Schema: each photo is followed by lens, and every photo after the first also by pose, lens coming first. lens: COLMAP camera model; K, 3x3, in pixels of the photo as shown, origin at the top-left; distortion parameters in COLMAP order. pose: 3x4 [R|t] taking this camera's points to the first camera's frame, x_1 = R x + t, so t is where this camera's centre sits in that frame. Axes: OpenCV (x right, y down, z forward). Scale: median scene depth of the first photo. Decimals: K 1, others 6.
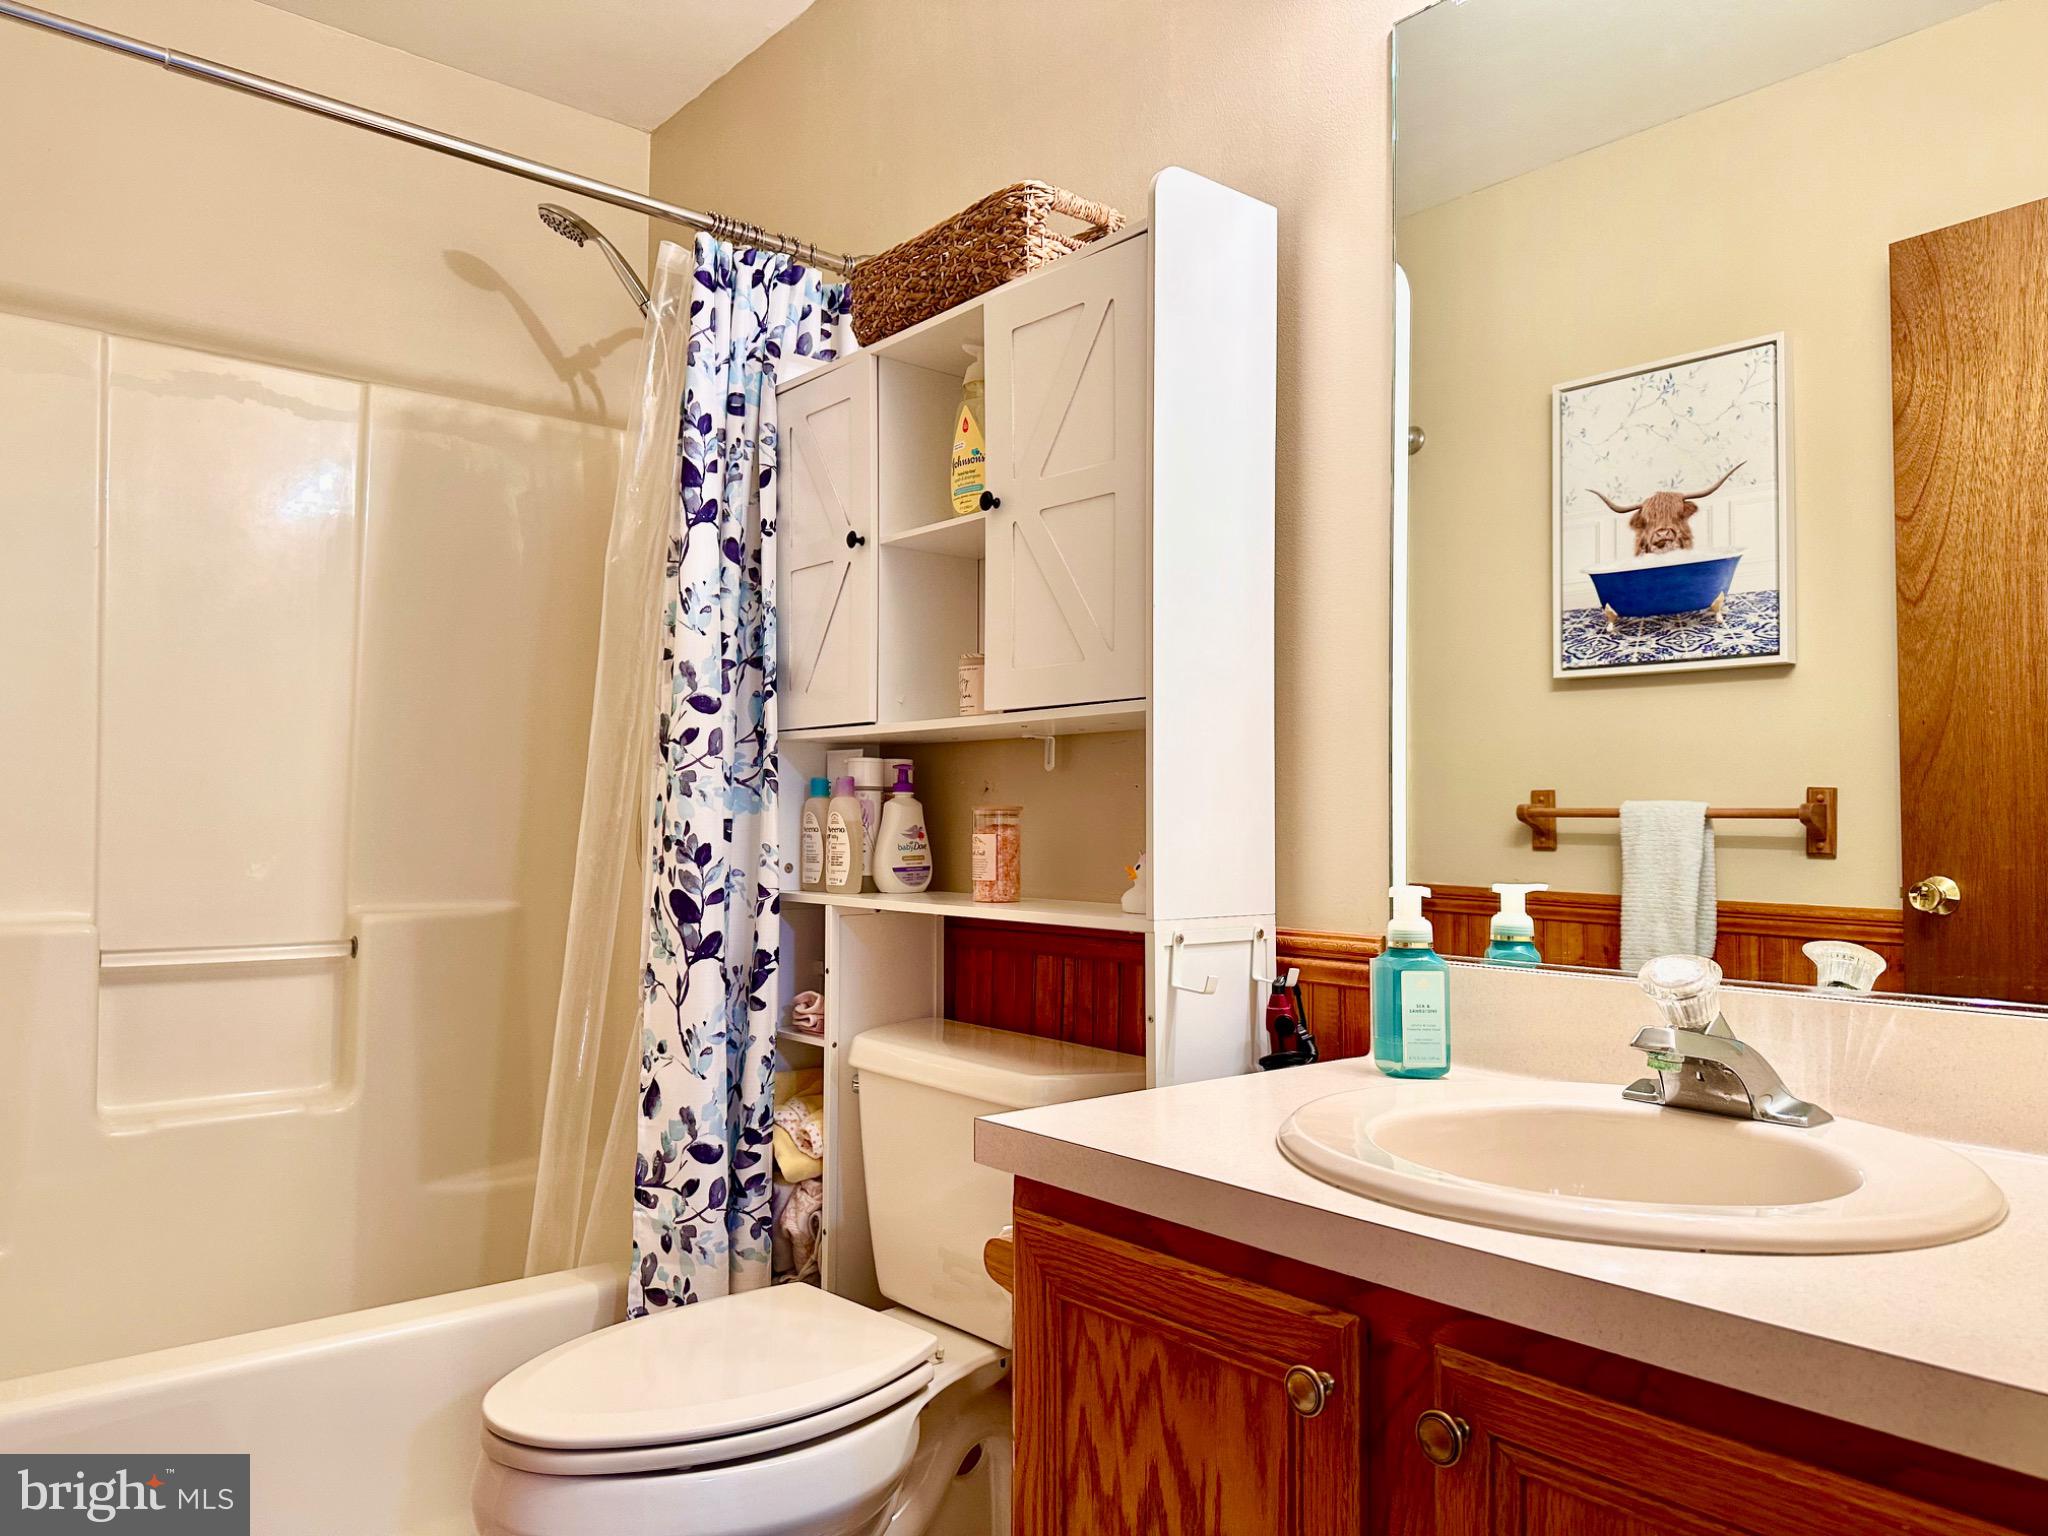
lens RADIAL K [[1411.7, 0, 1024.0], [0, 1411.7, 768.0], [0, 0, 1]] dist [0.085849, -0.137121]
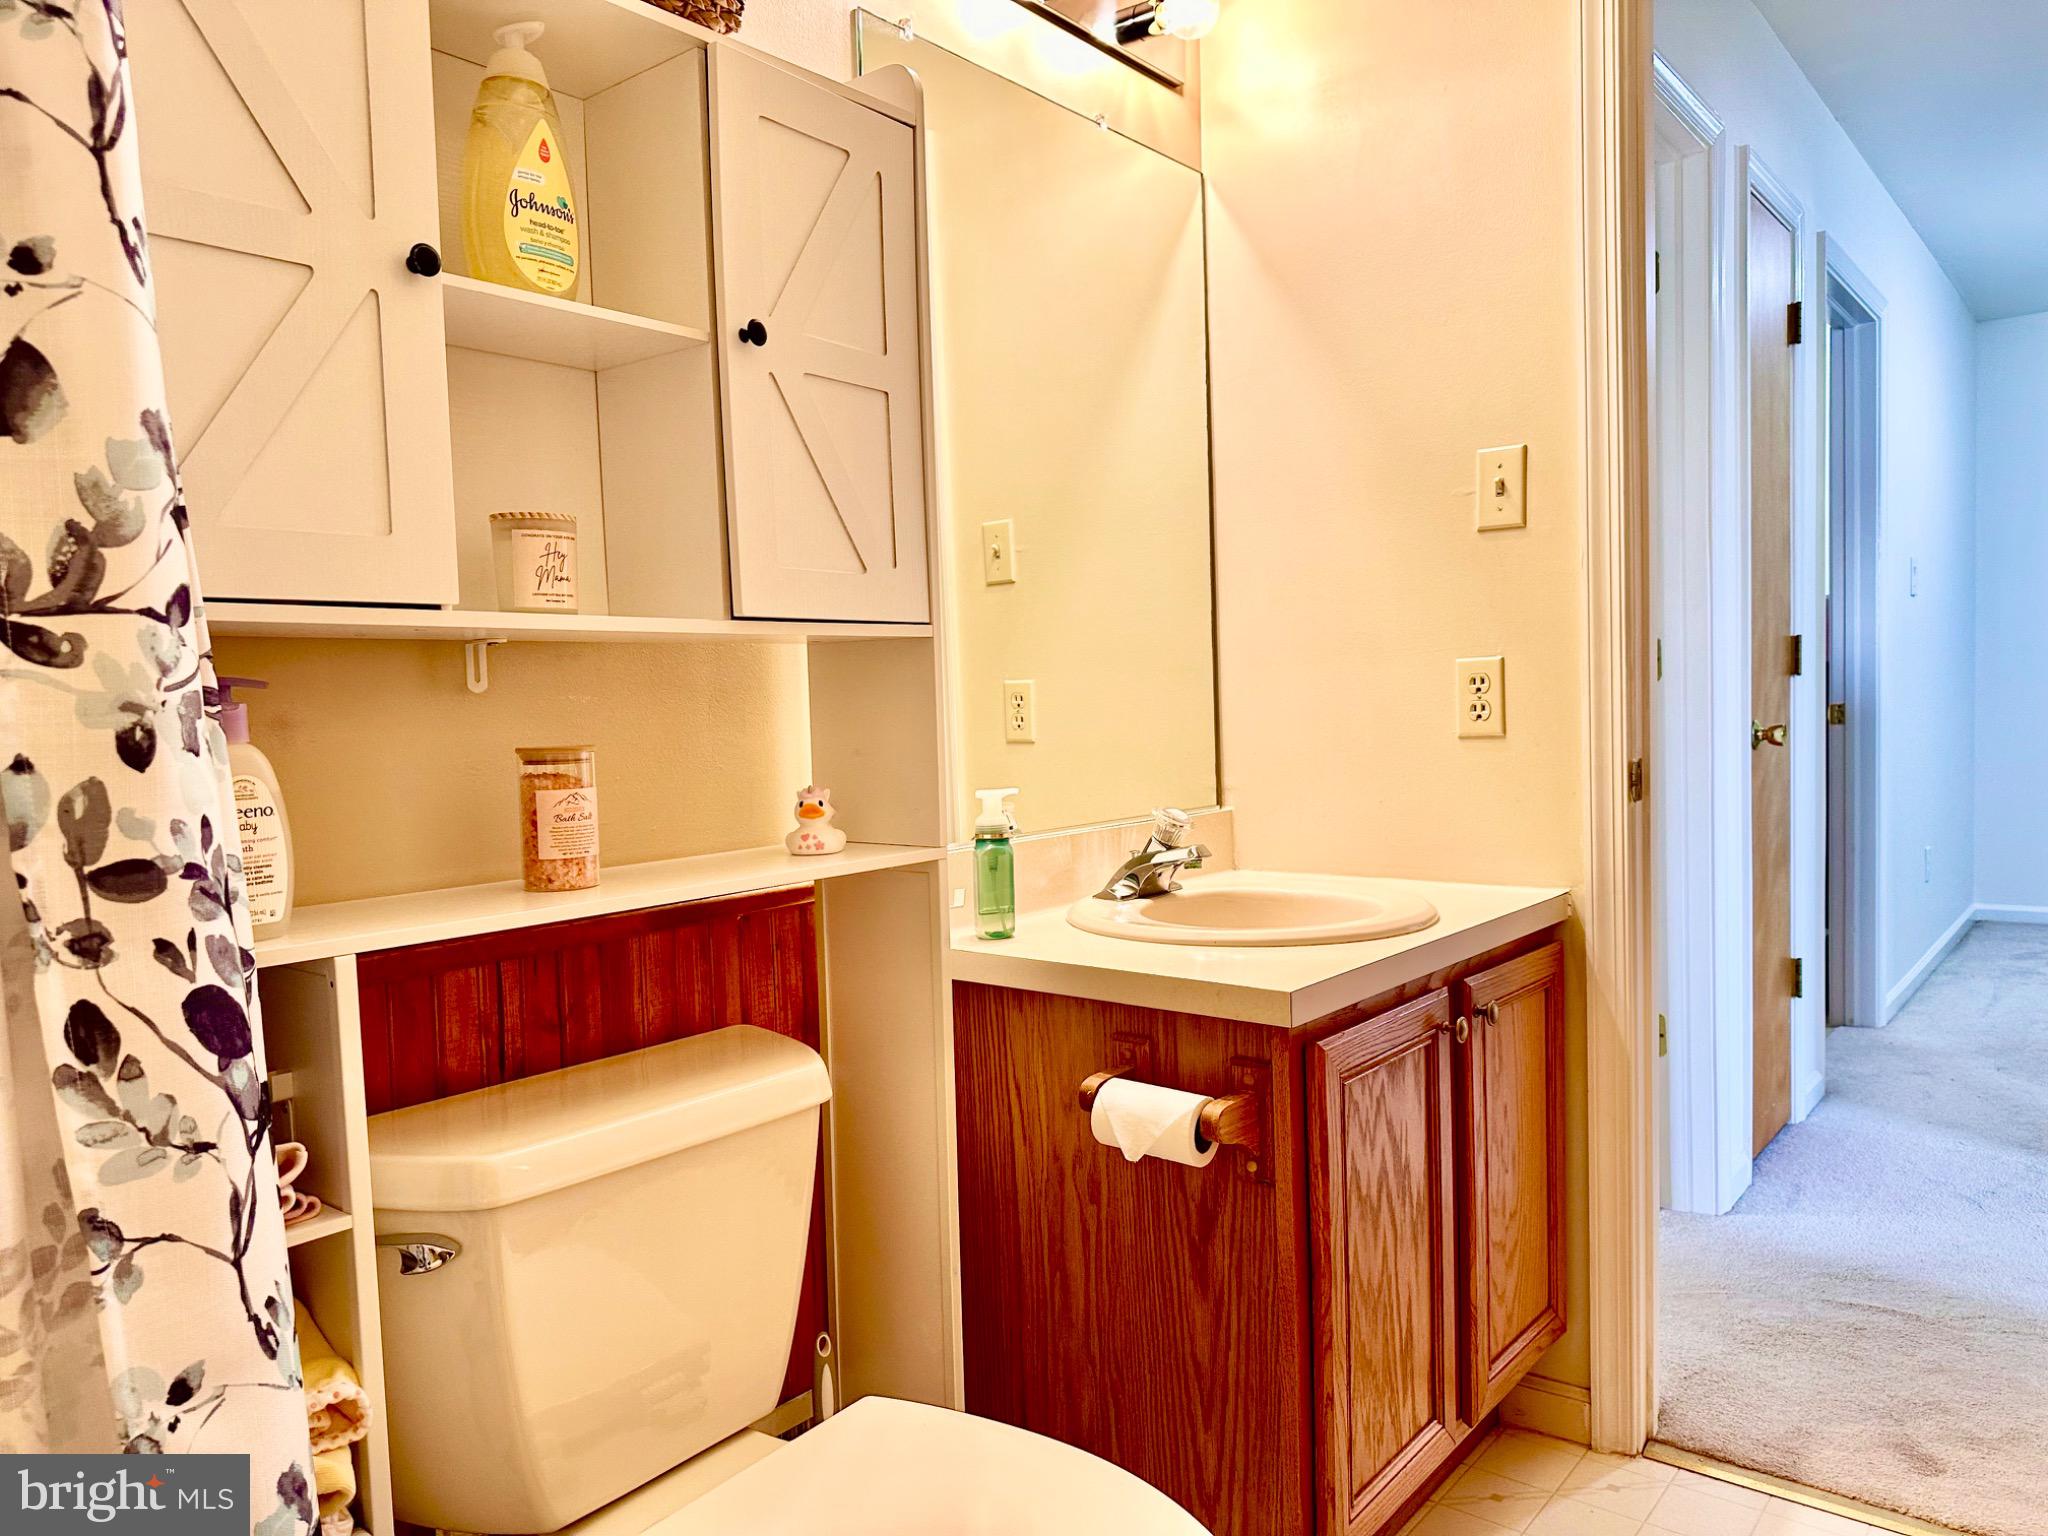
lens RADIAL K [[1411.7, 0, 1024.0], [0, 1411.7, 768.0], [0, 0, 1]] dist [0.085849, -0.137121]
pose [[-0.170398, -0.048215, 0.984195, -0.680615], [-0.003903, 0.998827, 0.048256, 0.003383], [-0.985368, 0.004382, -0.170386, 0.839711]]
